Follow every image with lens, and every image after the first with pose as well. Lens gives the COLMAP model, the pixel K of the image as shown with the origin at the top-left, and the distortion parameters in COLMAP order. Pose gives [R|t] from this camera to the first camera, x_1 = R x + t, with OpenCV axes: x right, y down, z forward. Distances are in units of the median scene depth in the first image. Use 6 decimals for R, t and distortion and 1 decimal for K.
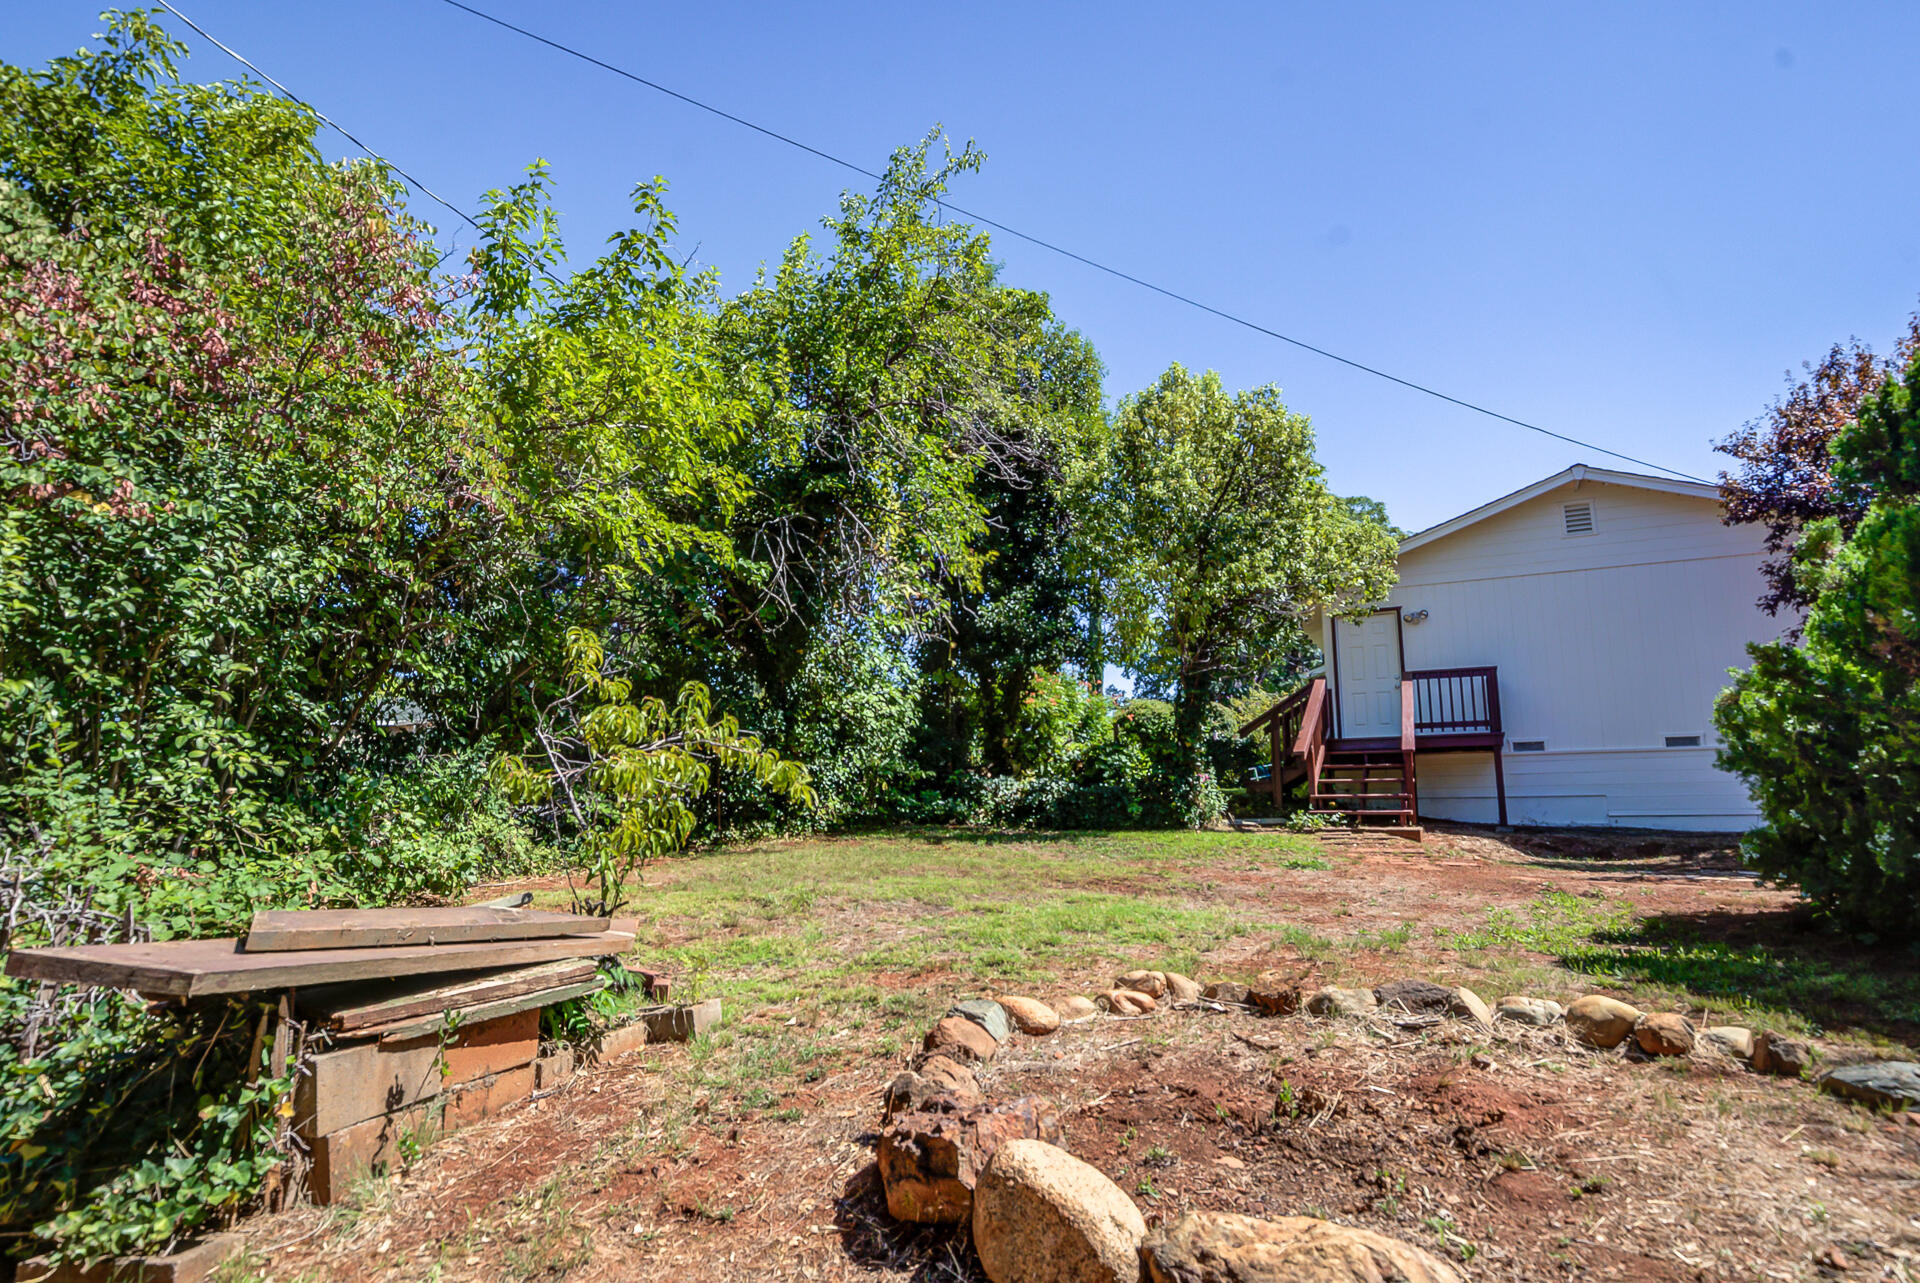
lens RADIAL K [[1037.3, 0, 960.4], [0, 1037.3, 638.8], [0, 0, 1]] dist [-0.037492, 0.009138]
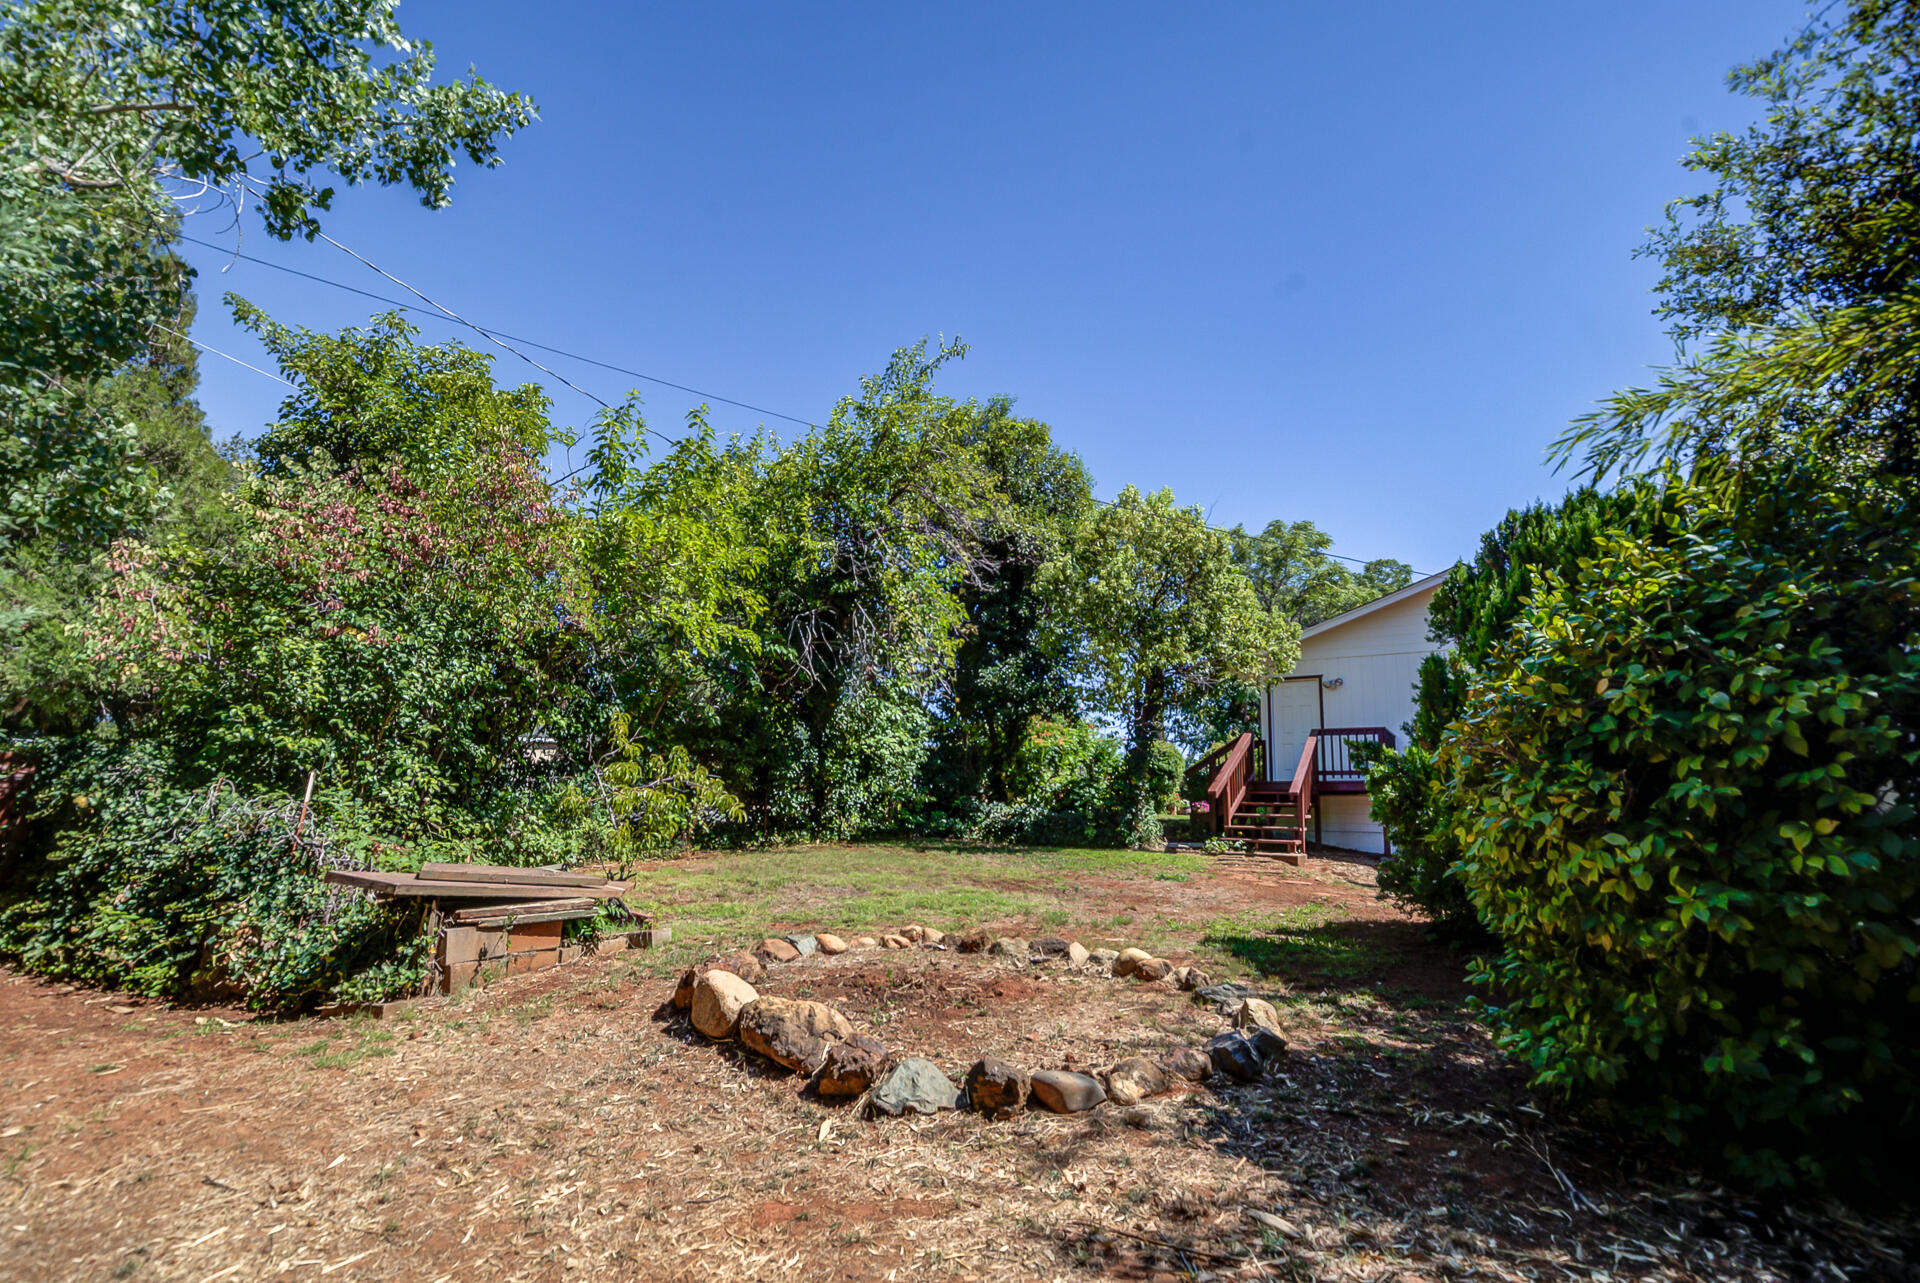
lens RADIAL K [[920.5, 0, 959.3], [0, 920.5, 635.5], [0, 0, 1]] dist [-0.032388, 0.005013]
pose [[0.993951, 0.013537, -0.108987, 0.233198], [-0.017866, 0.999086, -0.038842, -0.058332], [0.108361, 0.040555, 0.993284, -0.297463]]
